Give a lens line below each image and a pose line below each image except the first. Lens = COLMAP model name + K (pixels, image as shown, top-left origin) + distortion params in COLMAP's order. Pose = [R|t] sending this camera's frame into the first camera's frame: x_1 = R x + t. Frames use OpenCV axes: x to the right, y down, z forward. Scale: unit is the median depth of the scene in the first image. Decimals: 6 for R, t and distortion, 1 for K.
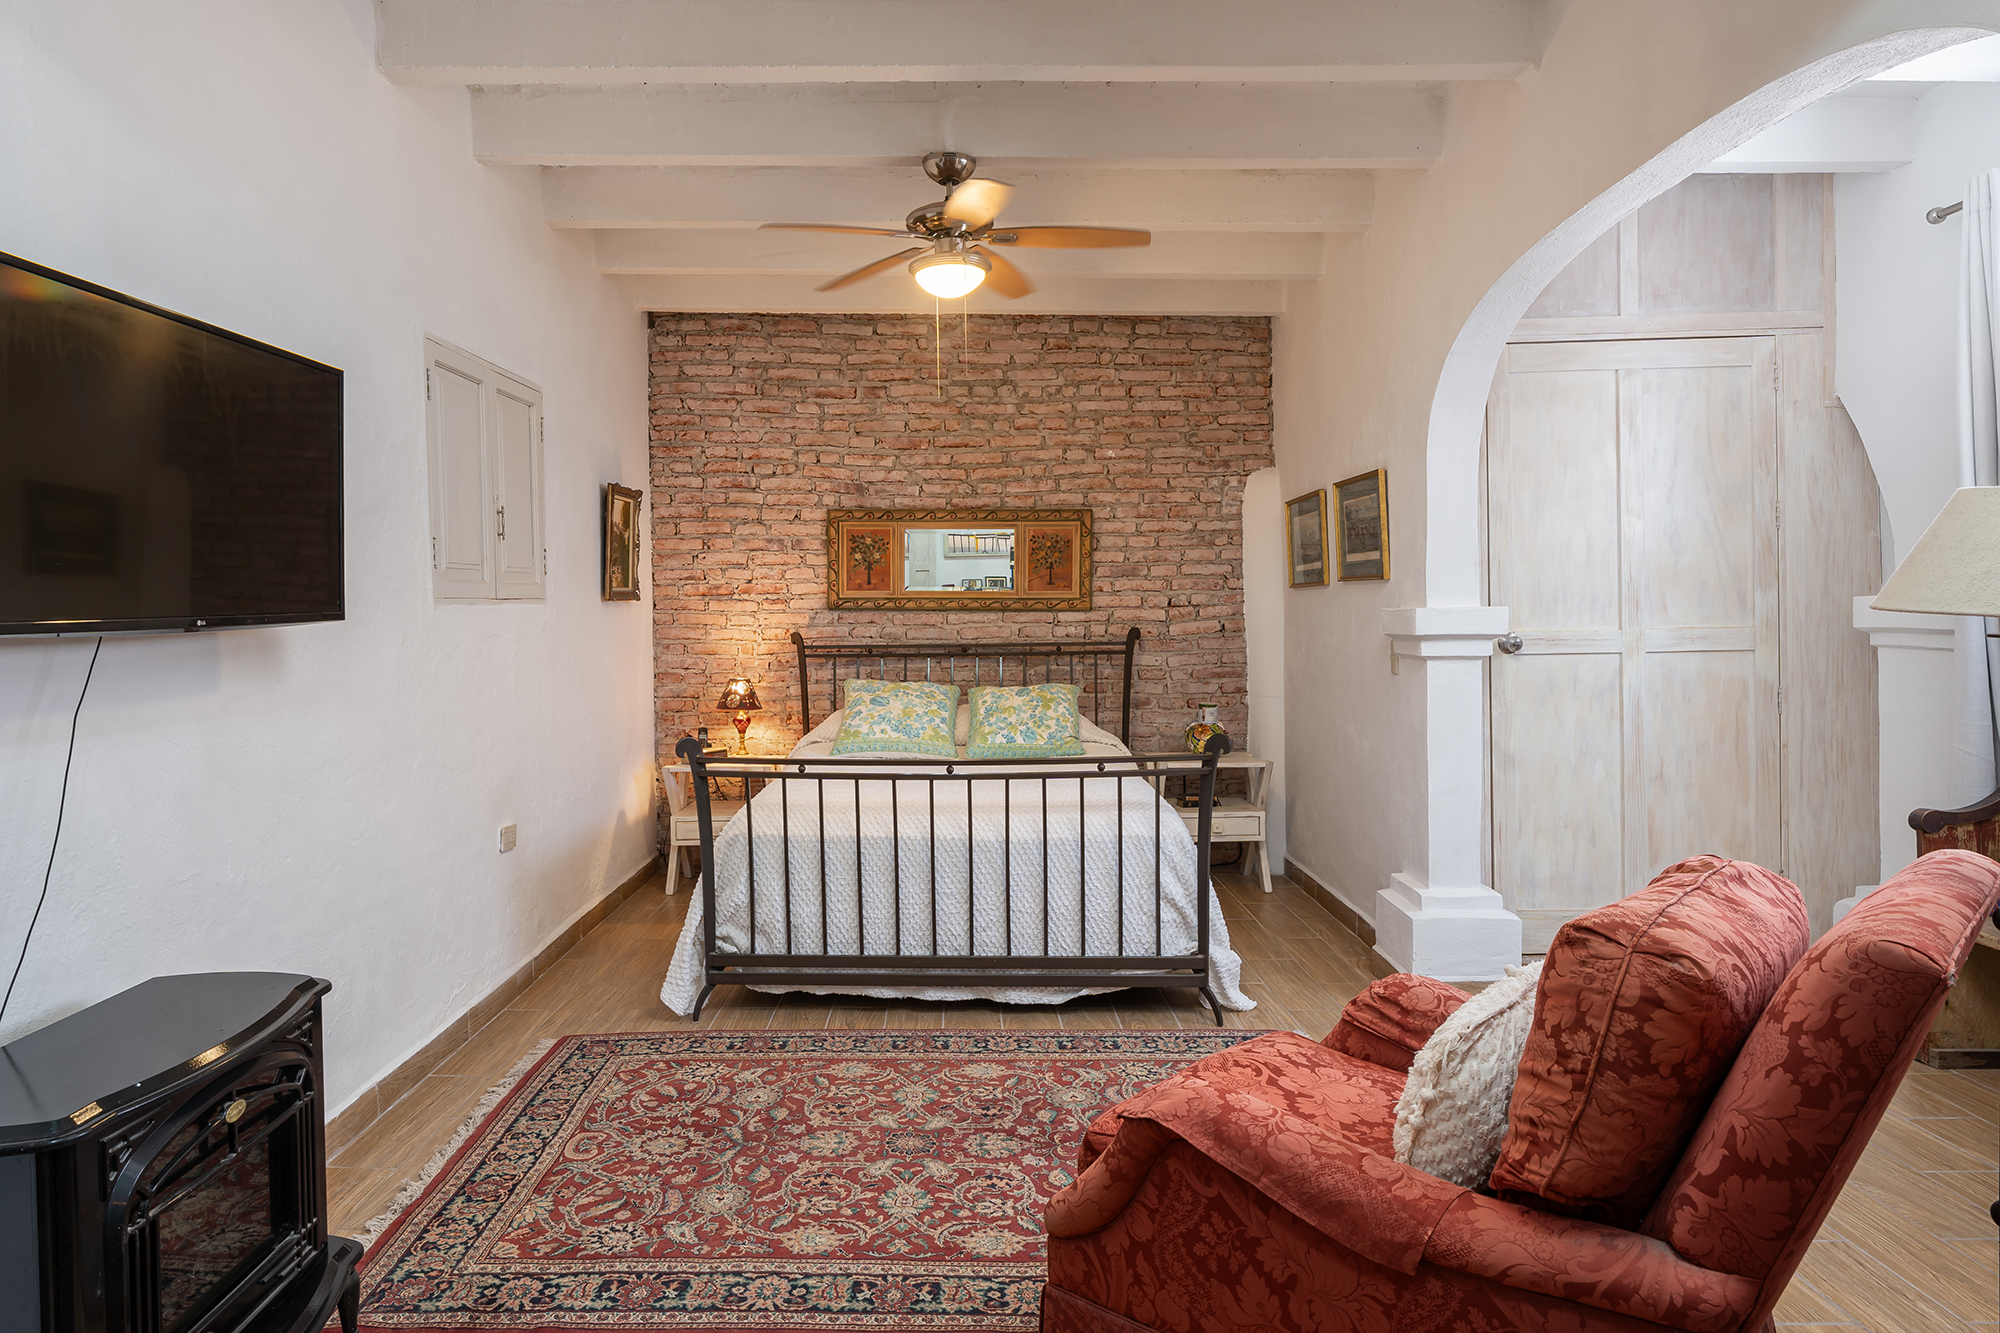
lens RADIAL K [[1168.8, 0, 914.0], [0, 1168.8, 633.6], [0, 0, 1]] dist [-0.024618, 0.021975]
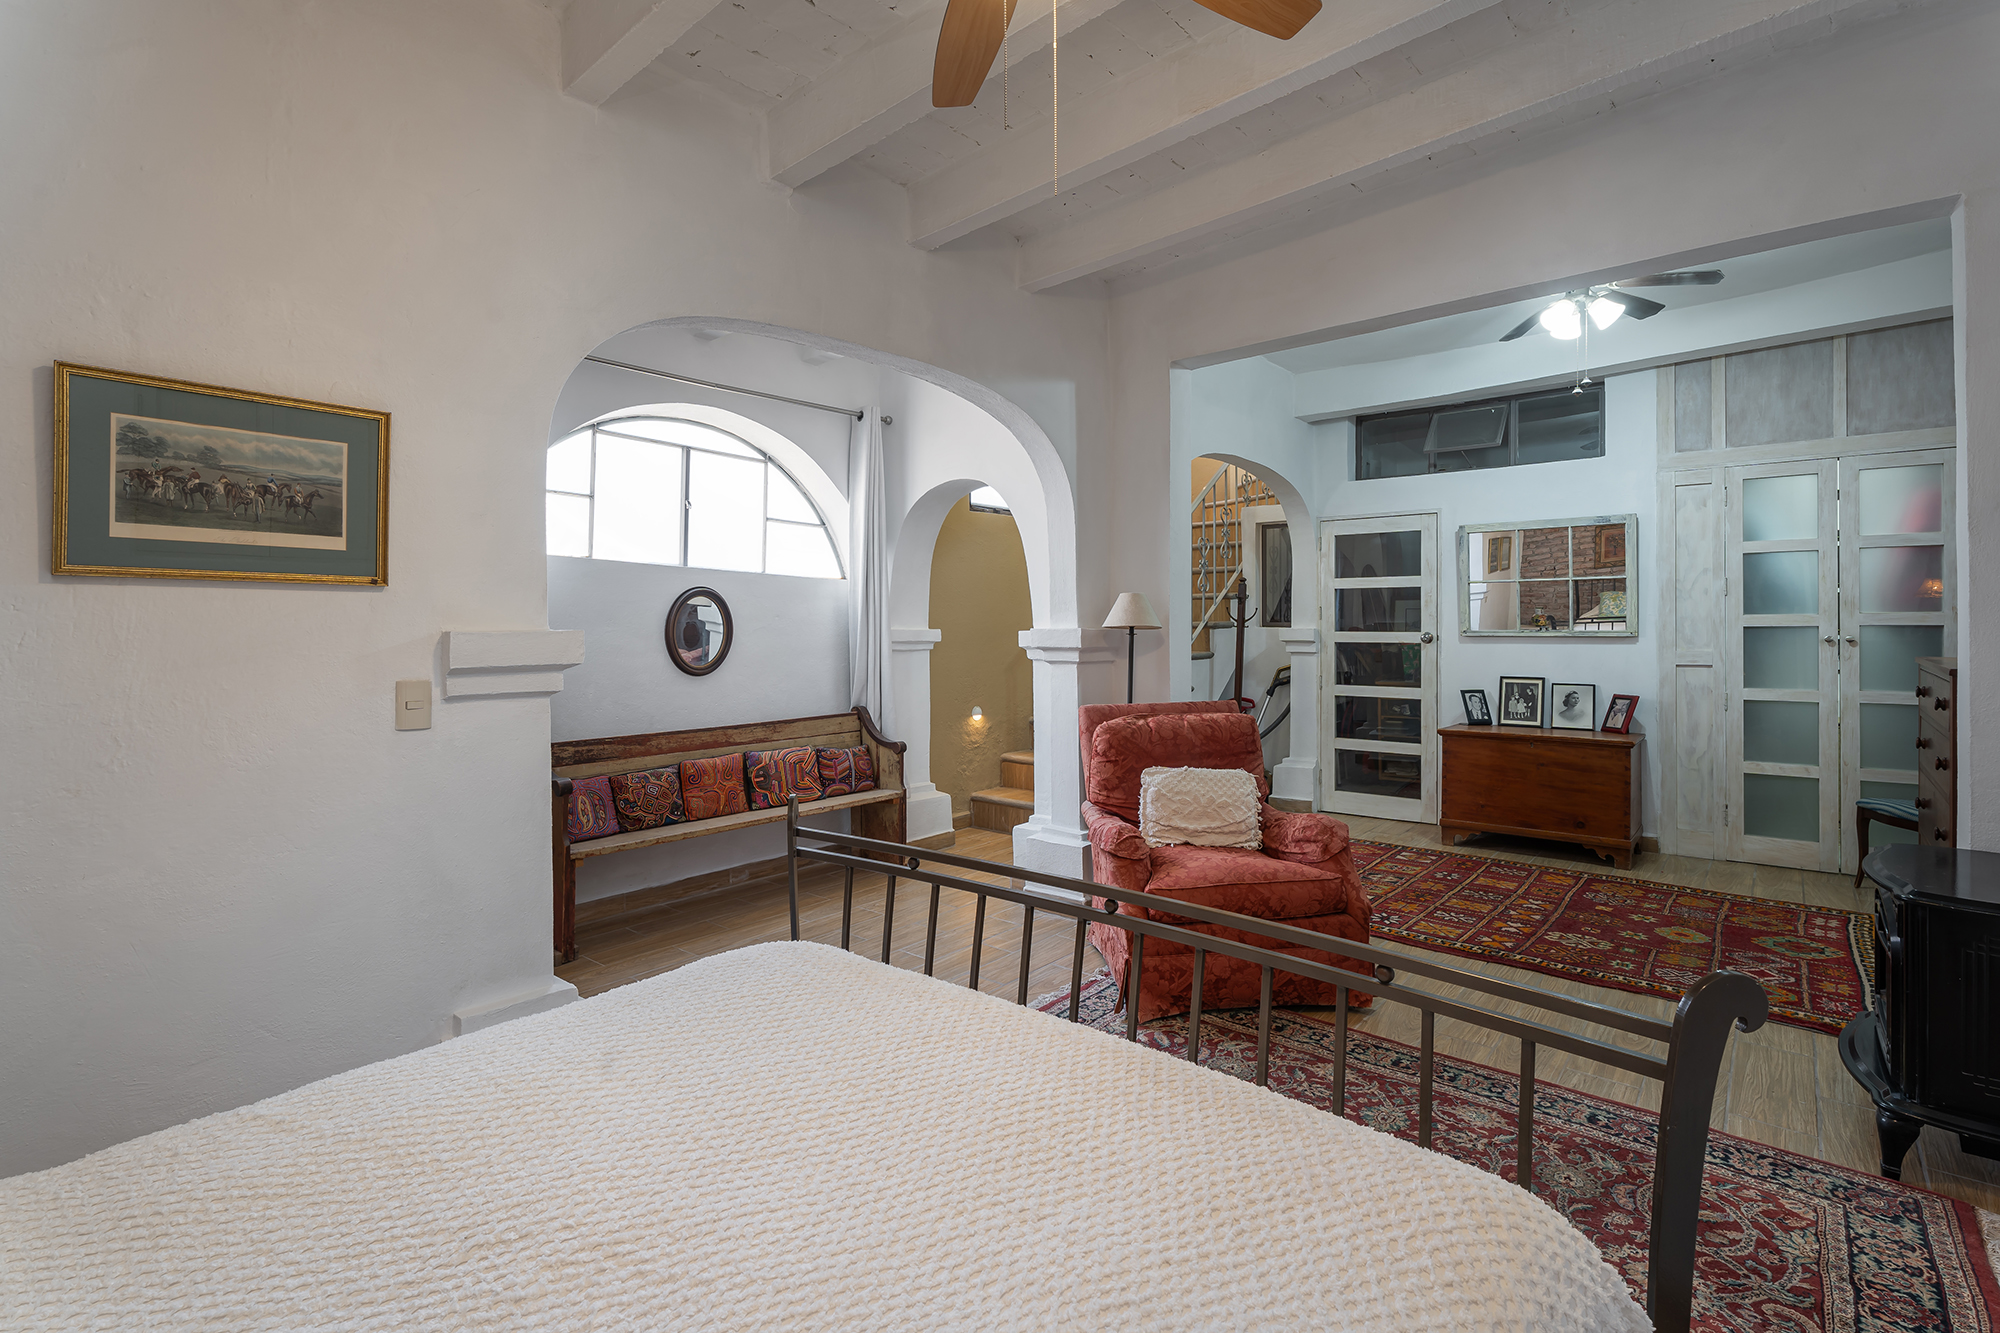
lens RADIAL K [[937.5, 0, 990.2], [0, 937.5, 630.7], [0, 0, 1]] dist [-0.001888, -0.000130]
pose [[-0.786476, 0.017091, 0.617385, -0.125679], [0.029697, 0.999507, 0.010162, -0.012373], [-0.616907, 0.026327, -0.786596, 0.865593]]
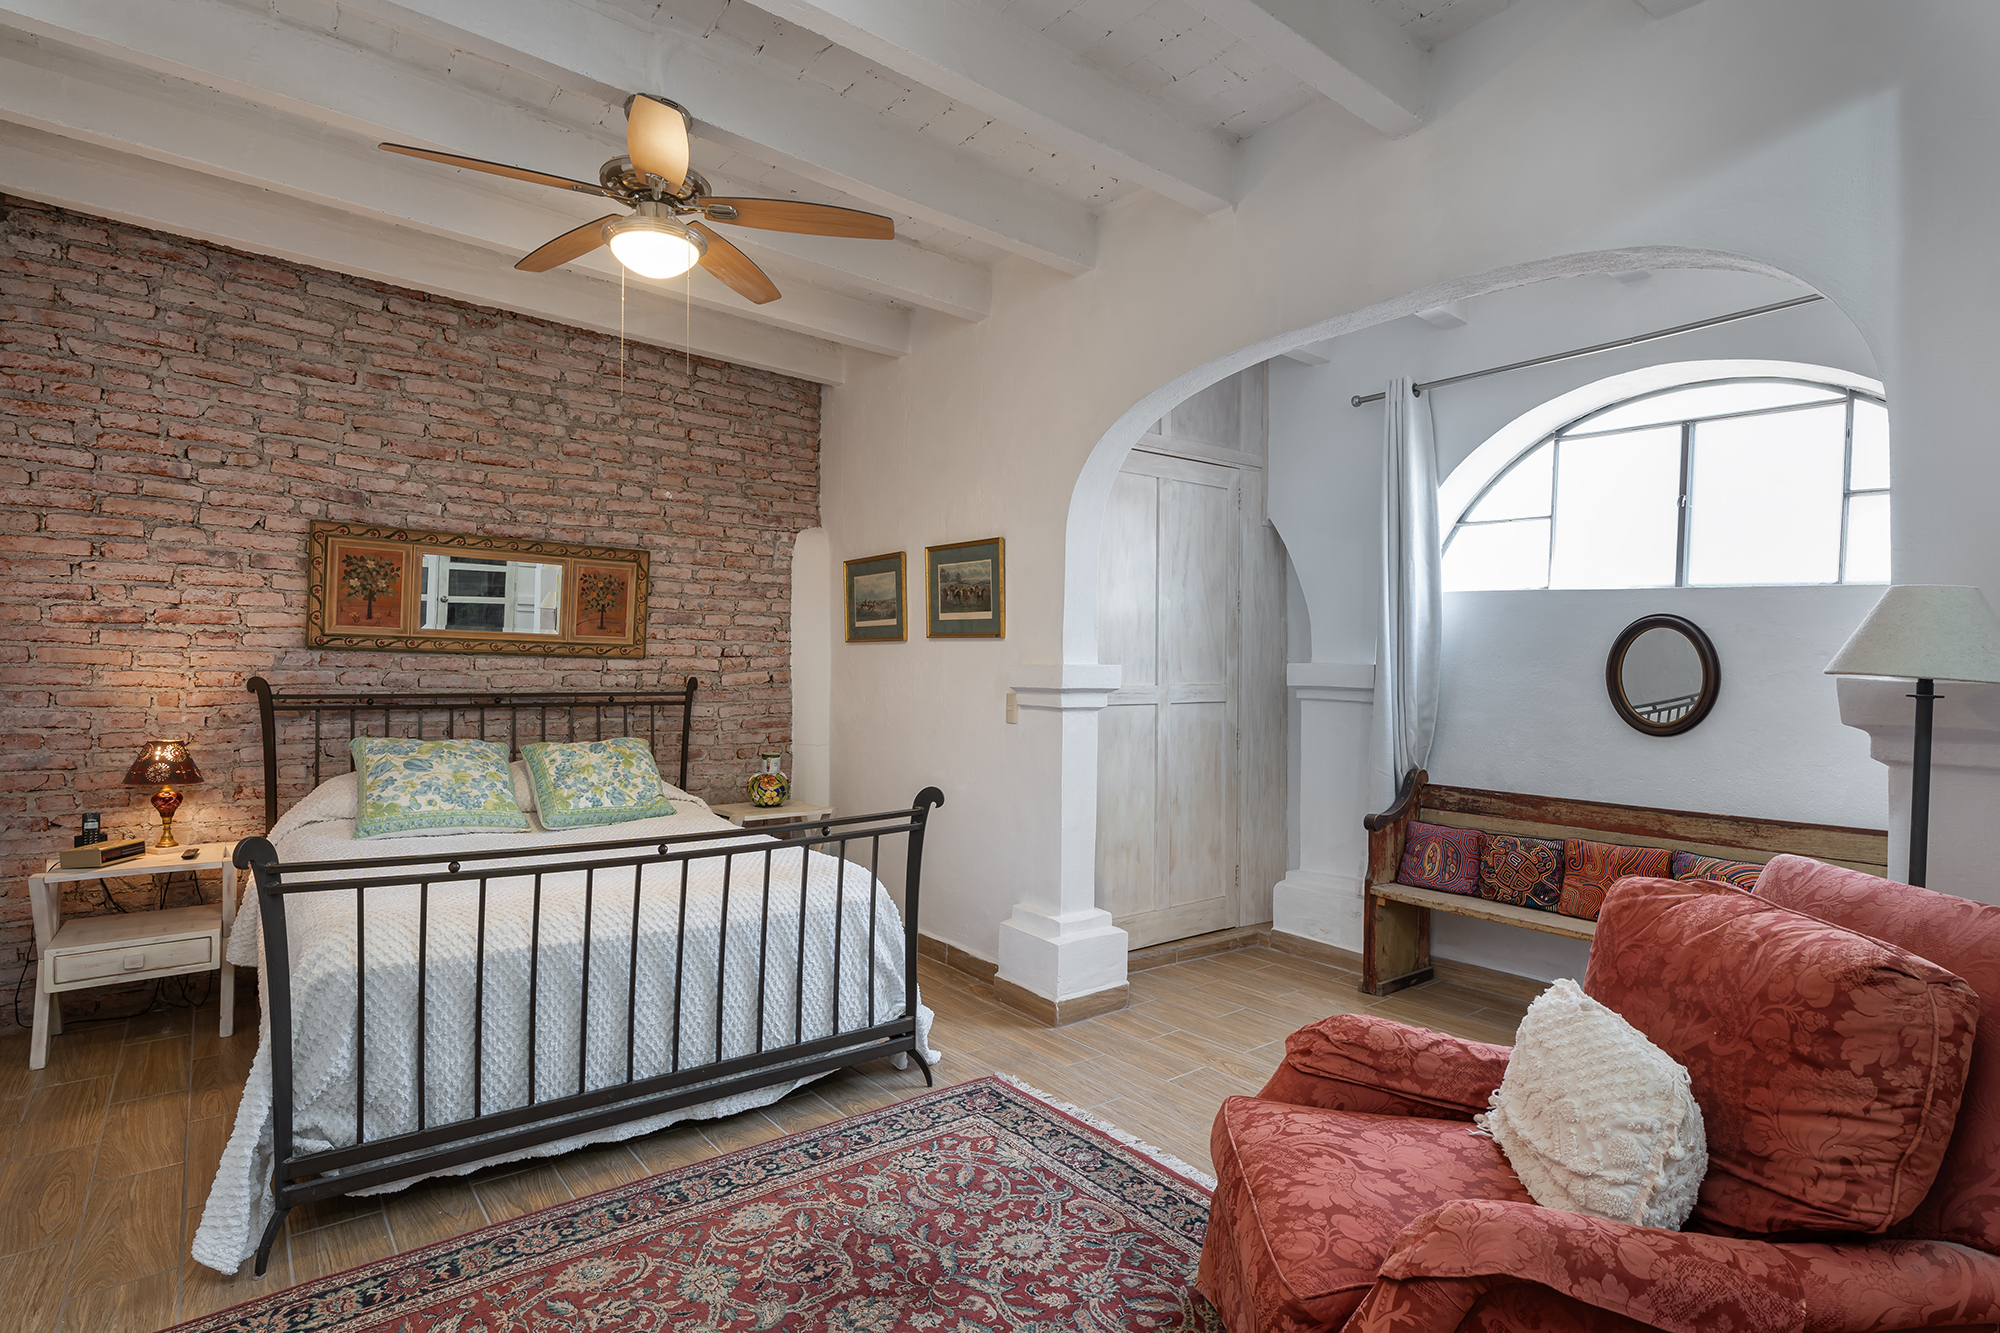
lens RADIAL K [[1010.9, 0, 1000.0], [0, 1010.9, 666.5], [0, 0, 1]] dist [-0.003196, -0.002428]
pose [[0.763766, 0.021653, 0.645130, -0.154858], [-0.010524, 0.999722, -0.021096, 0.000841], [-0.645407, 0.009323, 0.763782, 0.192970]]
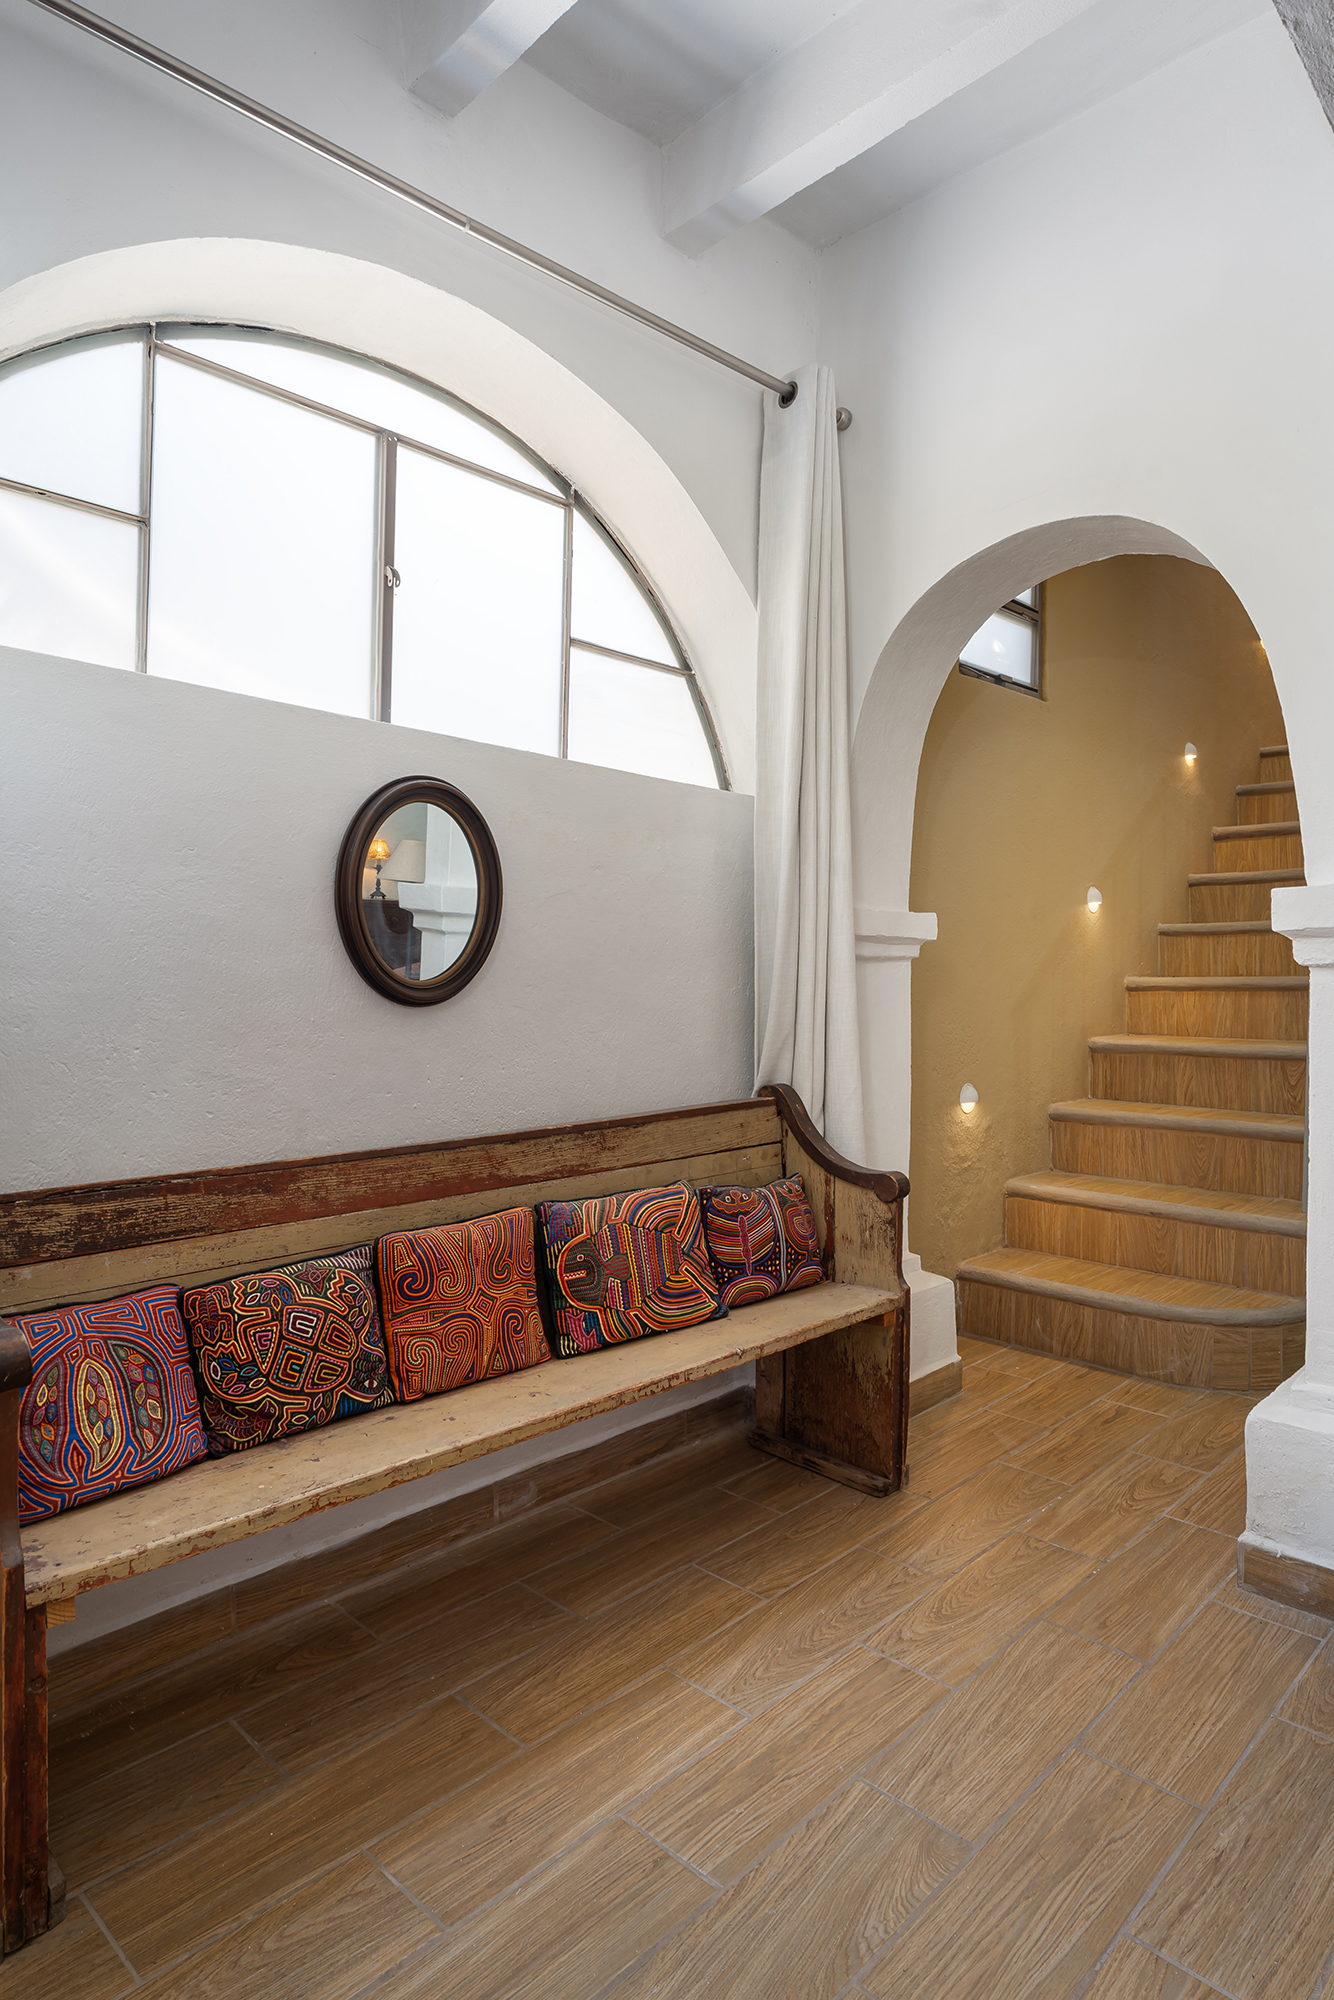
lens RADIAL K [[1168.8, 0, 633.2], [0, 1168.8, 1003.5], [0, 0, 1]] dist [-0.024618, 0.021975]
pose [[-0.731426, 0.001177, 0.681920, 0.236960], [0.028341, 0.999187, 0.028674, 0.016046], [-0.681332, 0.040299, -0.730864, 0.633221]]
